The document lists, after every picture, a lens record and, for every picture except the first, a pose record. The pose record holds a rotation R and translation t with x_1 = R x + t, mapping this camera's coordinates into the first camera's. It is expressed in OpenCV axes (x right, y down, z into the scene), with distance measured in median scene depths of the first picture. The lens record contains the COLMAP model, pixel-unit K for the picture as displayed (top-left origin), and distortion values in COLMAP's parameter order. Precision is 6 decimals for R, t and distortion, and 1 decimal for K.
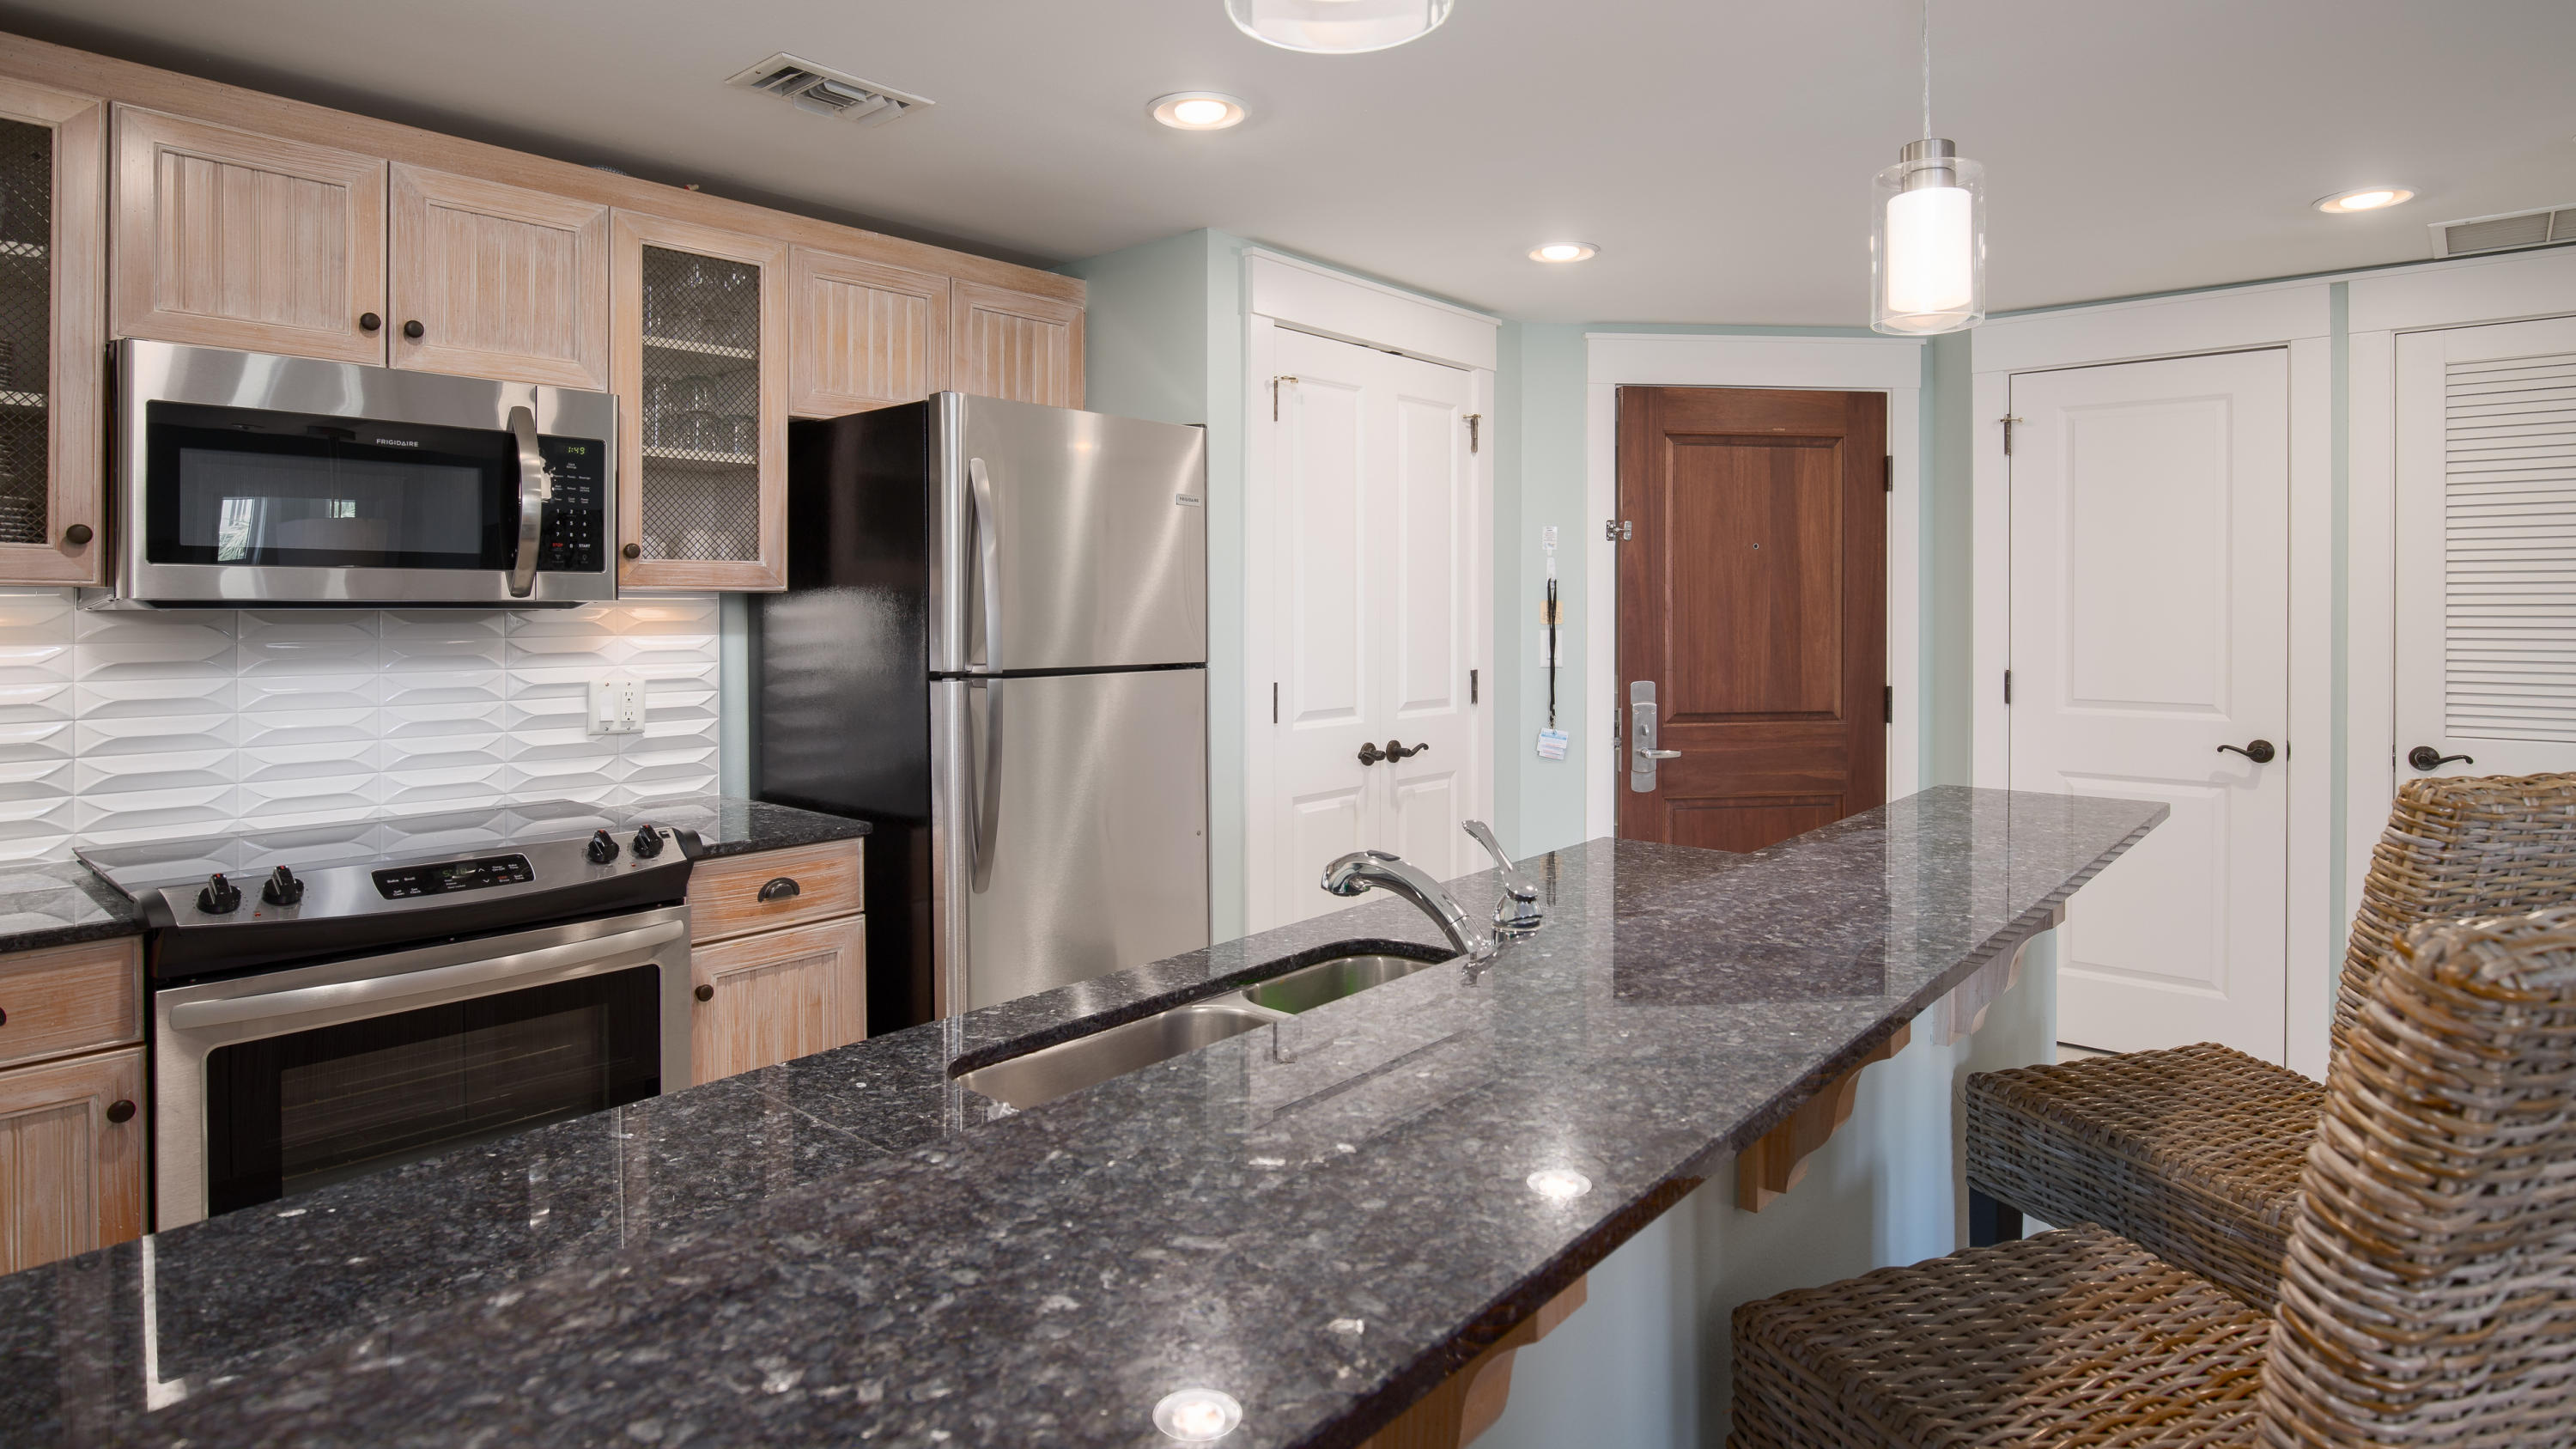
lens RADIAL K [[1372.7, 0, 1280.3], [0, 1372.7, 622.7], [0, 0, 1]] dist [-0.003562, 0.000226]
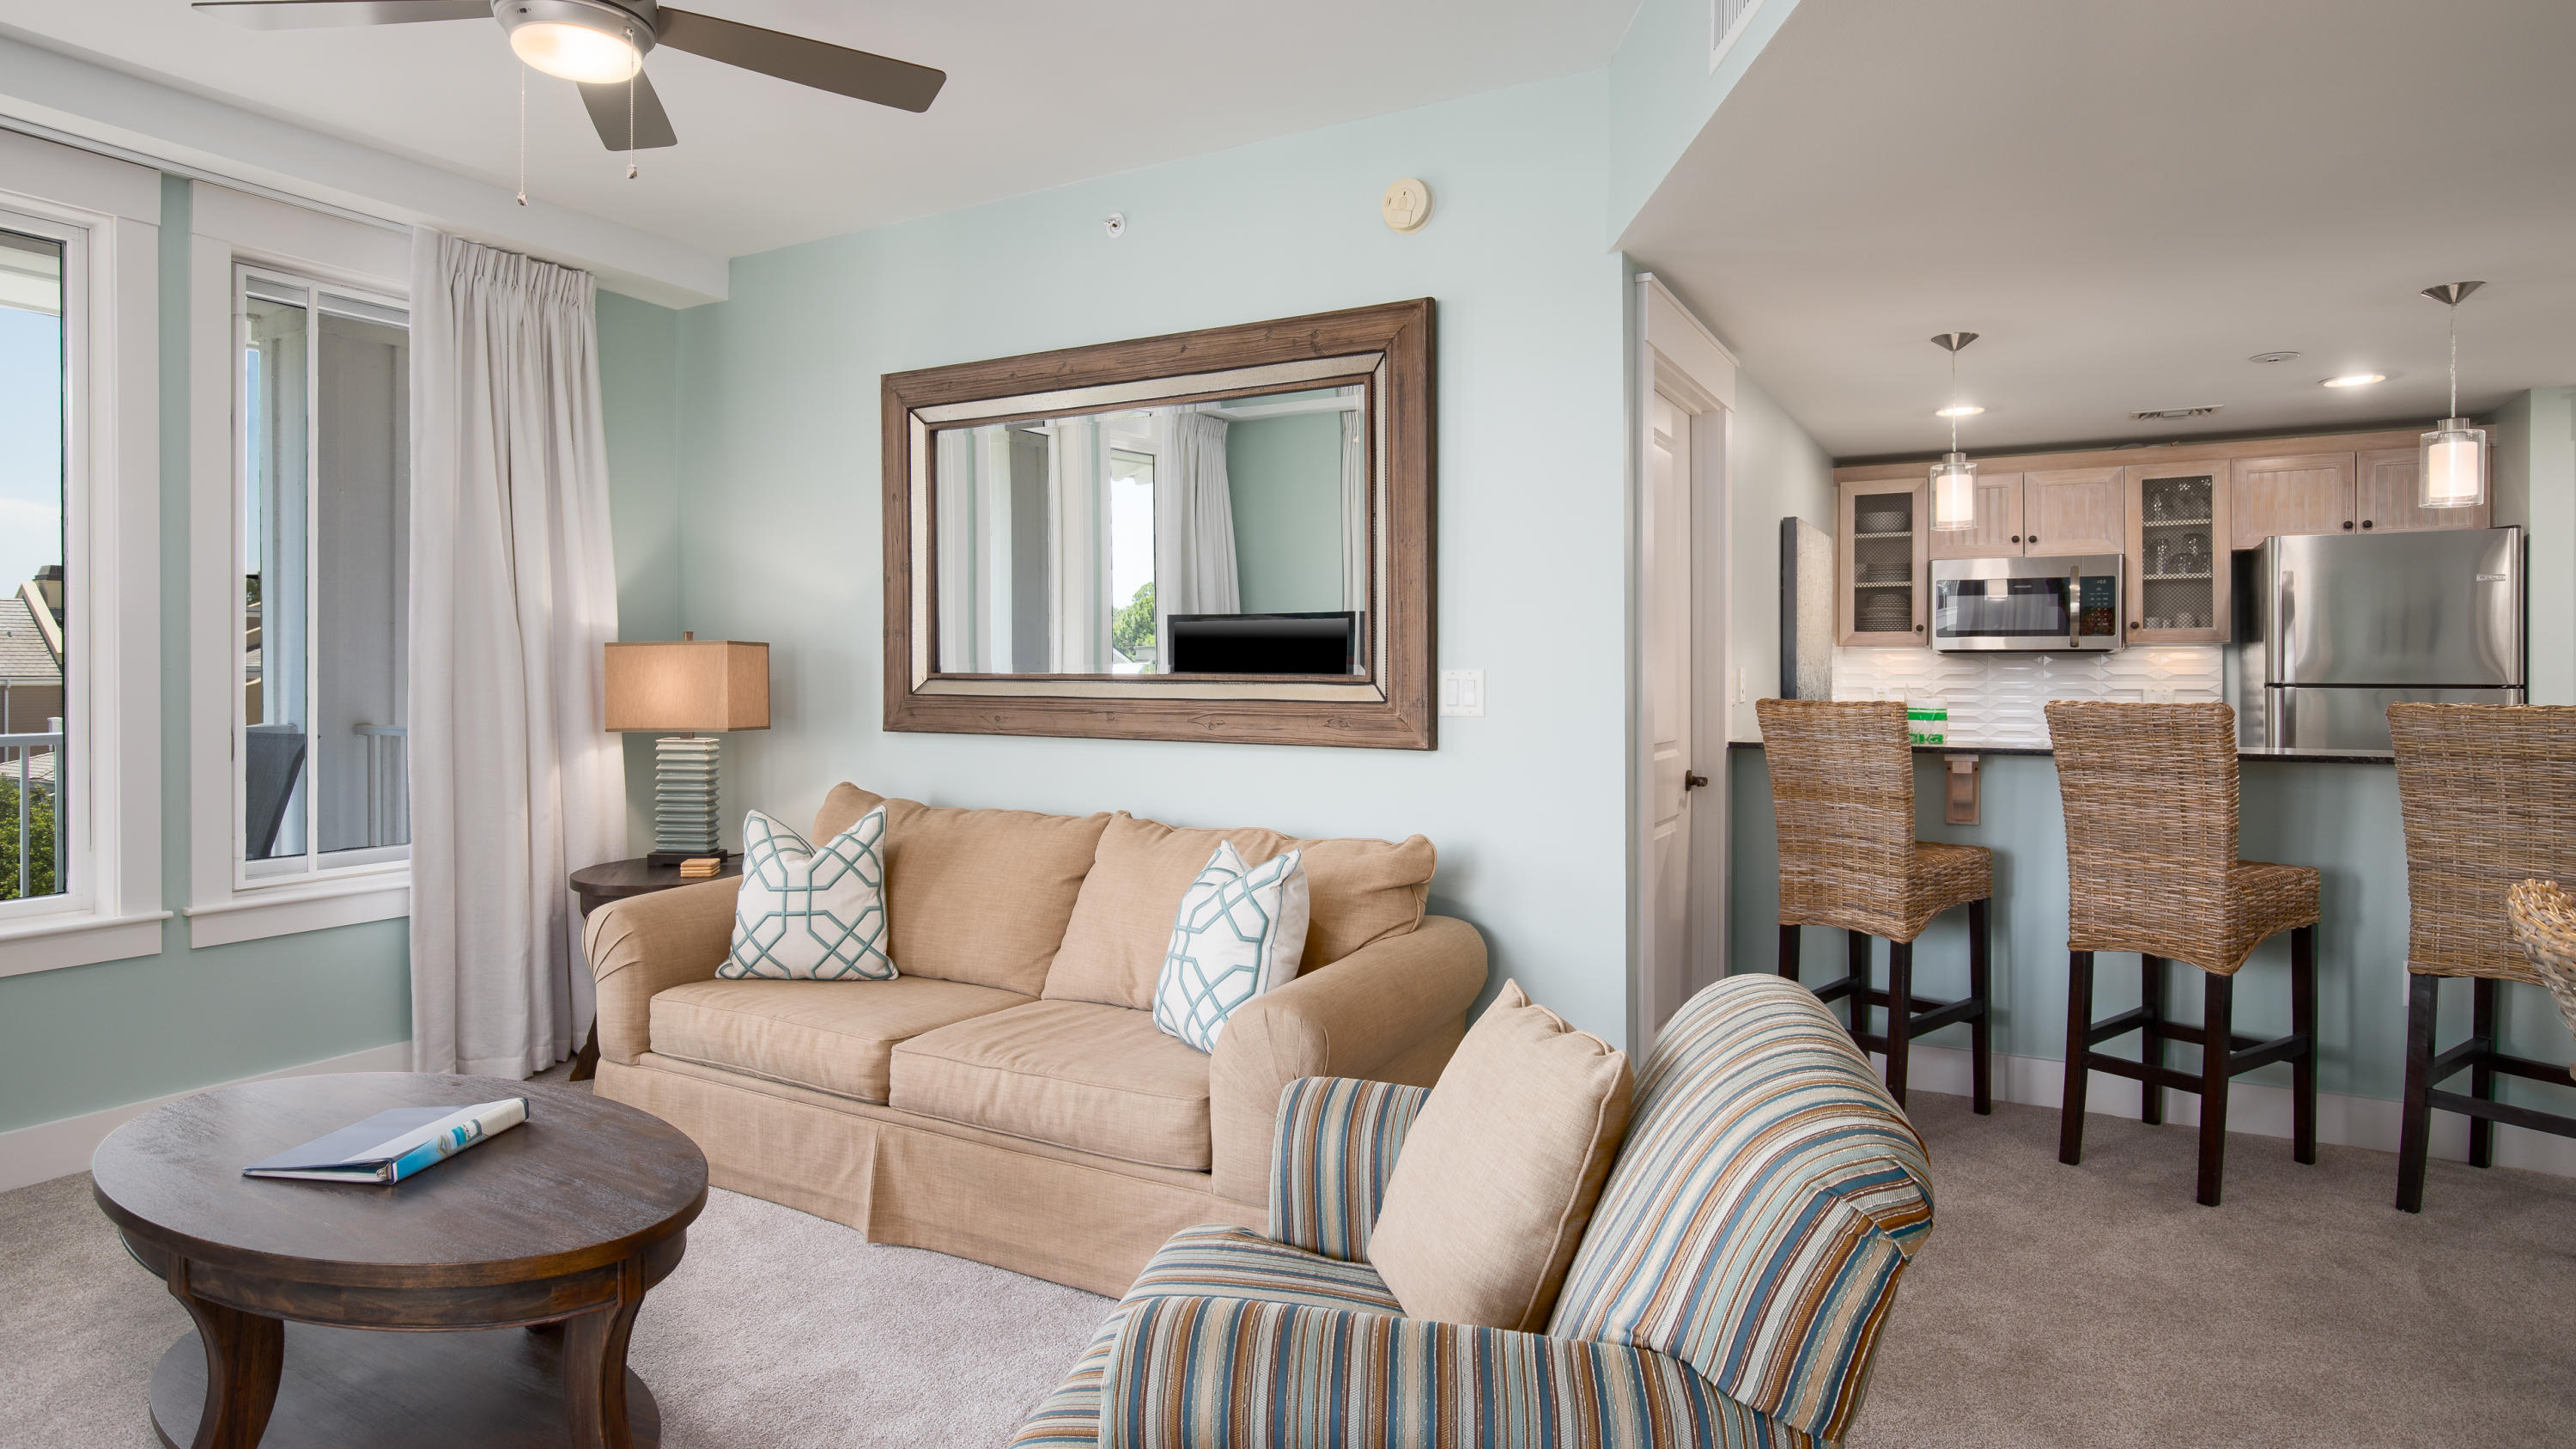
lens RADIAL K [[1374.6, 0, 1296.2], [0, 1374.6, 679.6], [0, 0, 1]] dist [-0.012066, 0.001218]
pose [[0.205654, 0.006945, -0.978600, 1.335163], [-0.011413, 0.999924, 0.004698, 0.037020], [0.978558, 0.010202, 0.205717, -0.708230]]
